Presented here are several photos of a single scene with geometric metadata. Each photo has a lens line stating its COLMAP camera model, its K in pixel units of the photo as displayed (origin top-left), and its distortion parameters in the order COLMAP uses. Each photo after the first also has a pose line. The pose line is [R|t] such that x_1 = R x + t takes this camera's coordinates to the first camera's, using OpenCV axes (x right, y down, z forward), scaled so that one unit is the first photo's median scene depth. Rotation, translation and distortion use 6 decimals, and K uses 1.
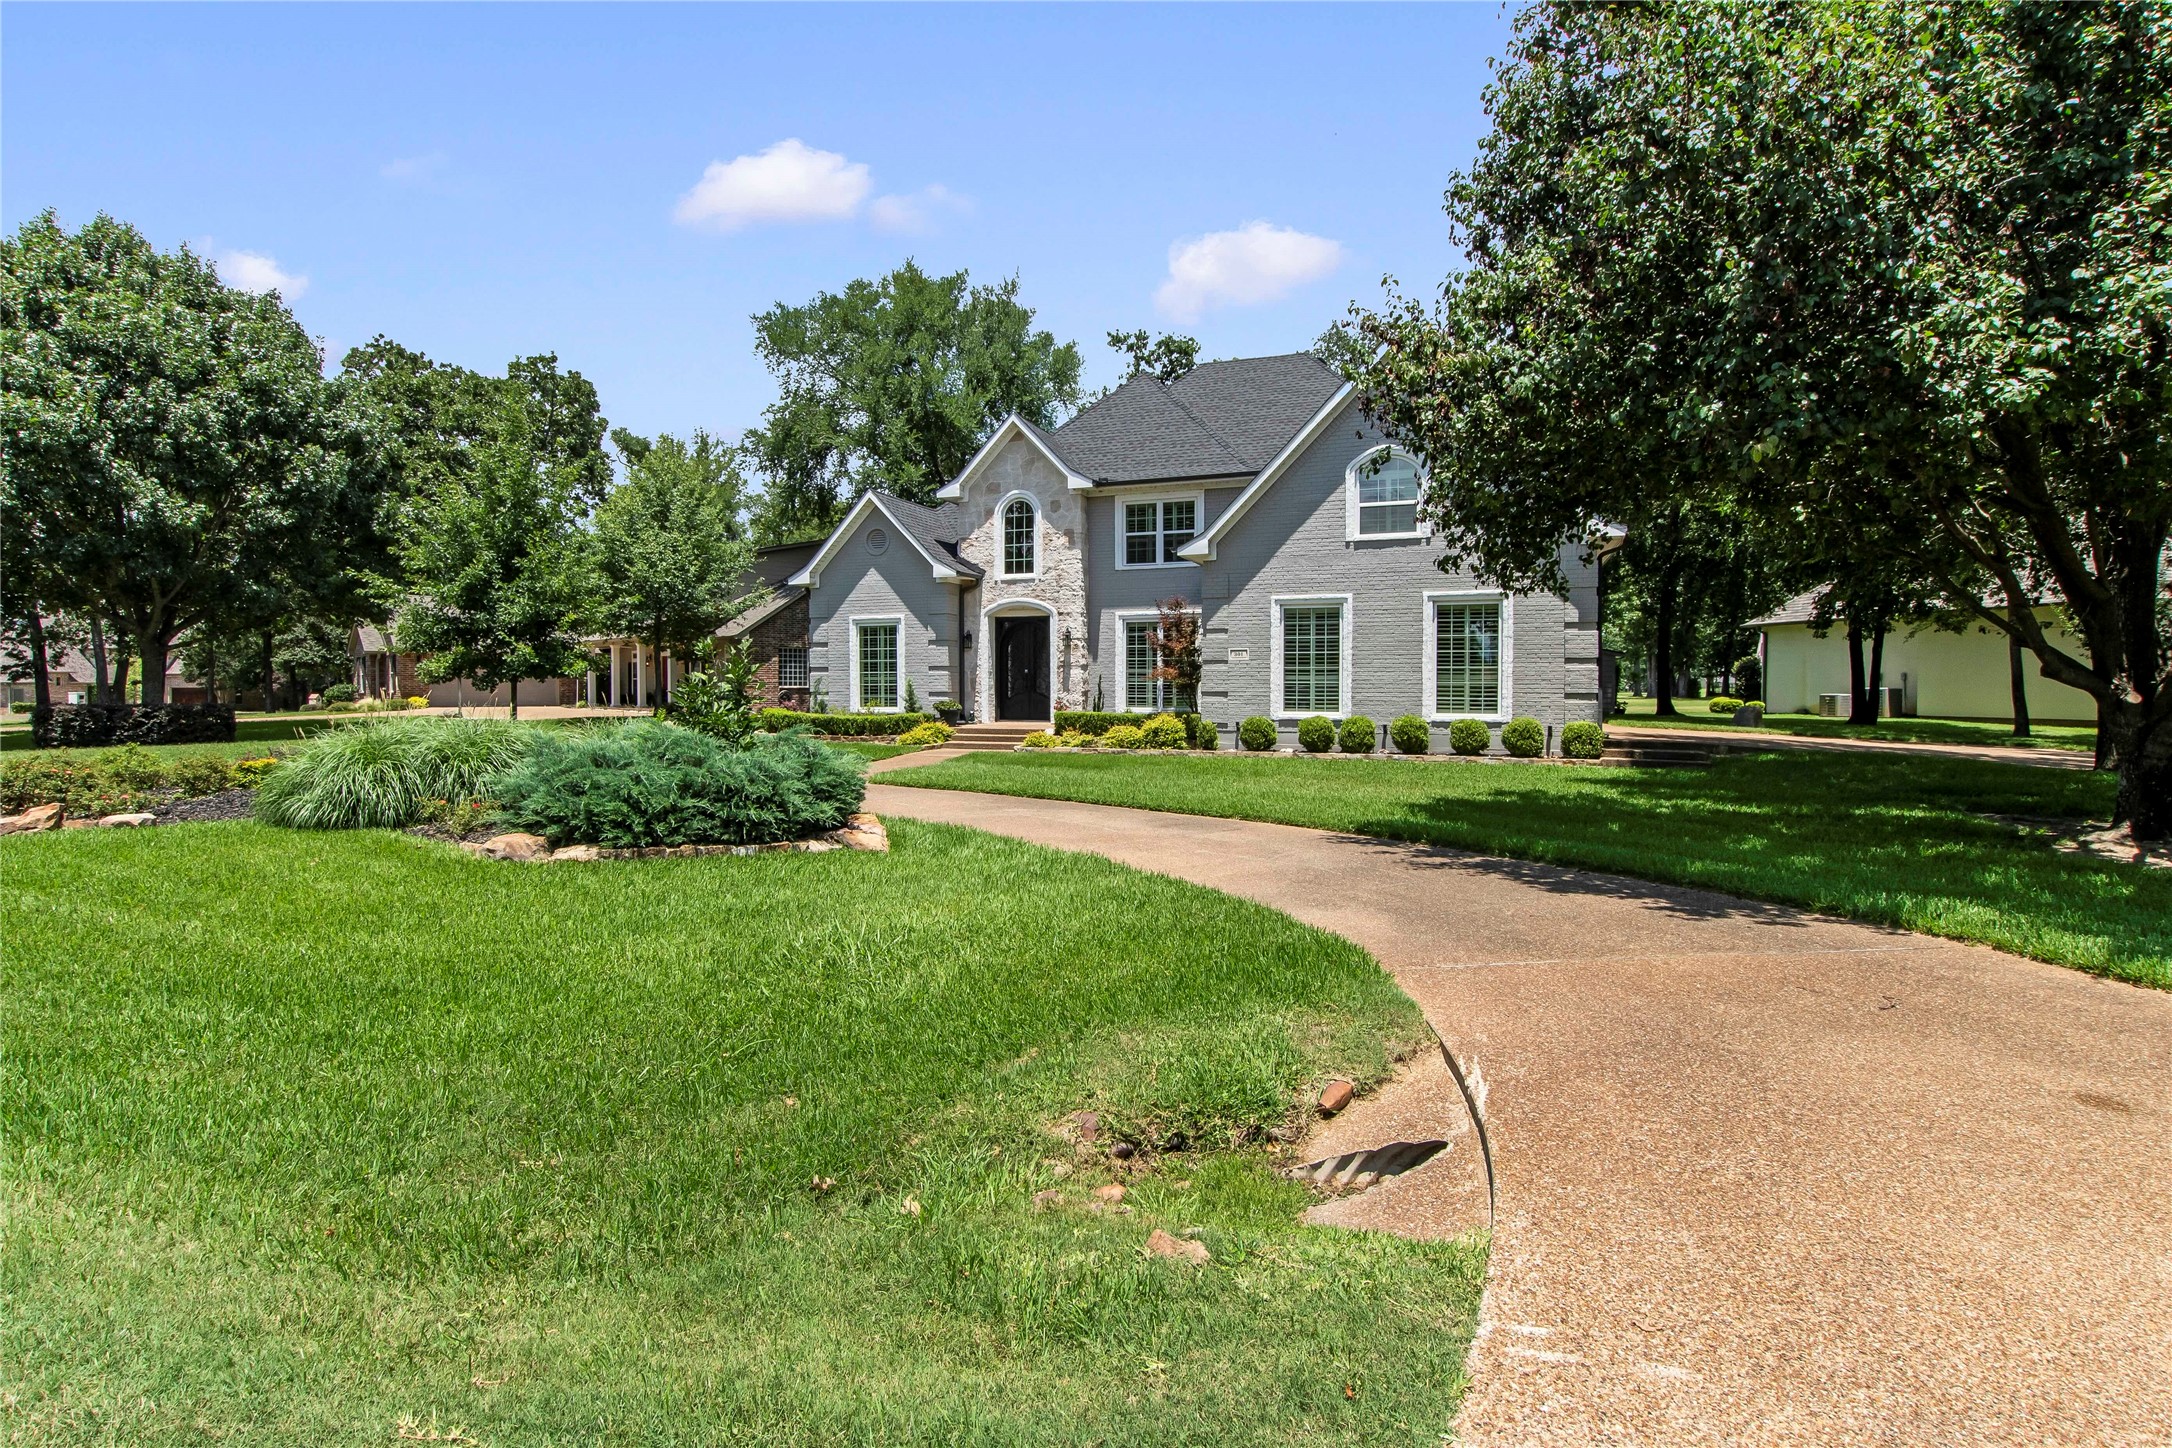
lens RADIAL K [[1099.4, 0, 1100.3], [0, 1099.4, 718.5], [0, 0, 1]] dist [0.007582, 0.001420]
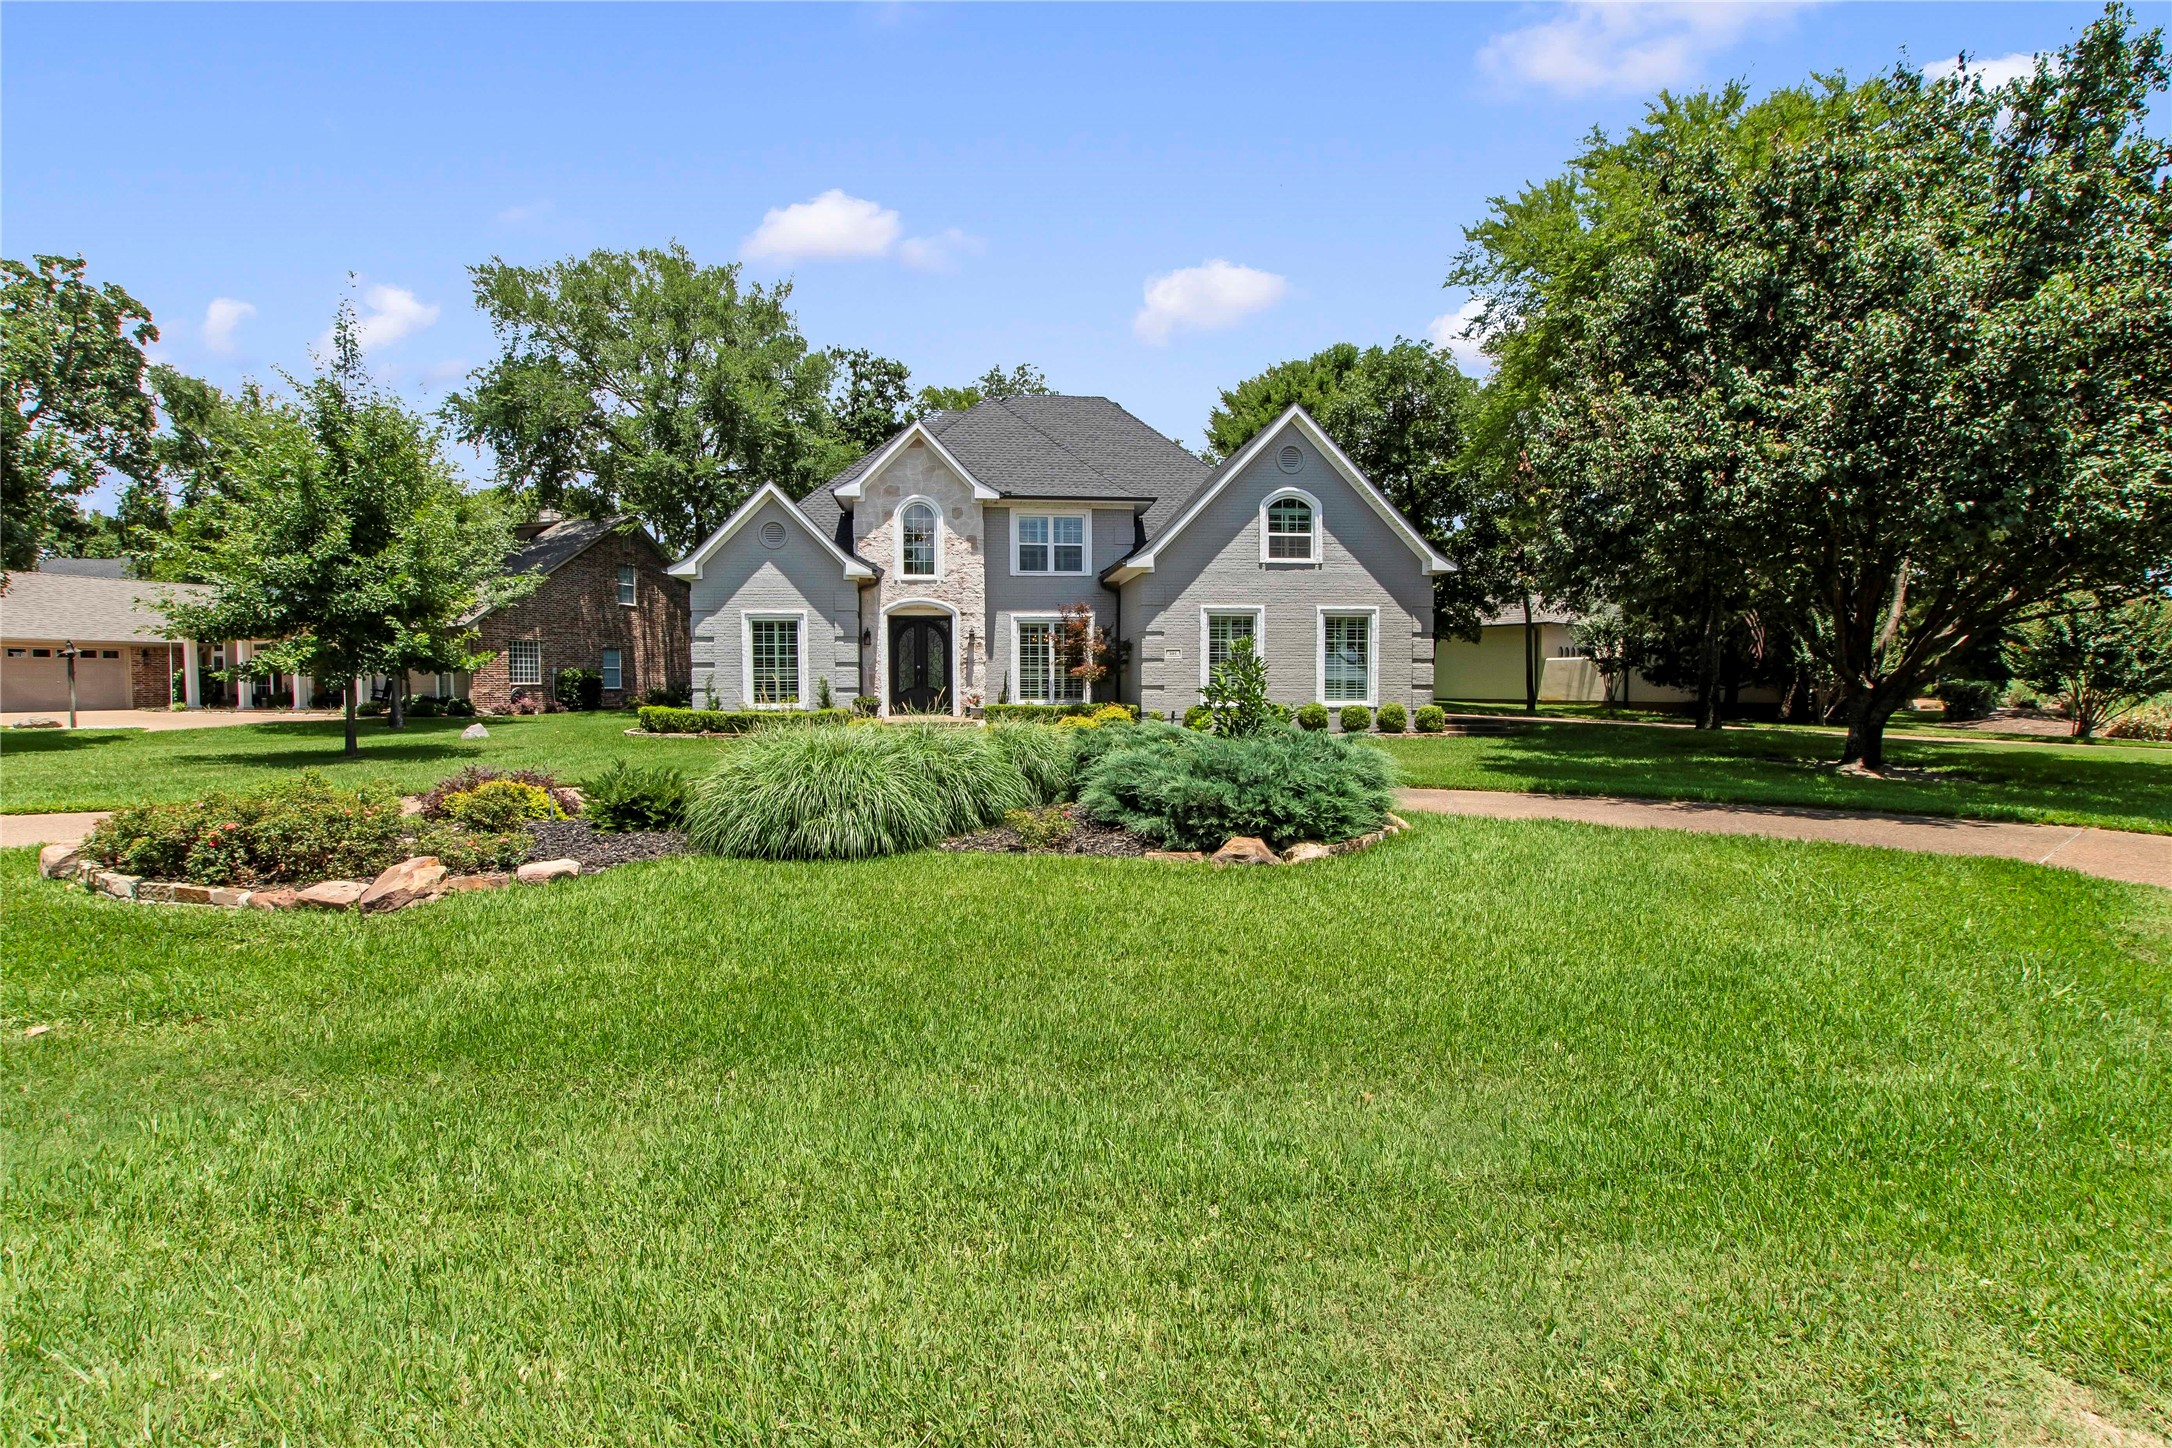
lens RADIAL K [[949.4, 0, 1096.4], [0, 949.4, 729.3], [0, 0, 1]] dist [0.005054, -0.001379]
pose [[0.880138, -0.028638, 0.473854, -0.363590], [0.018080, 0.999477, 0.026821, -0.004931], [-0.474374, -0.015039, 0.880195, 0.117667]]
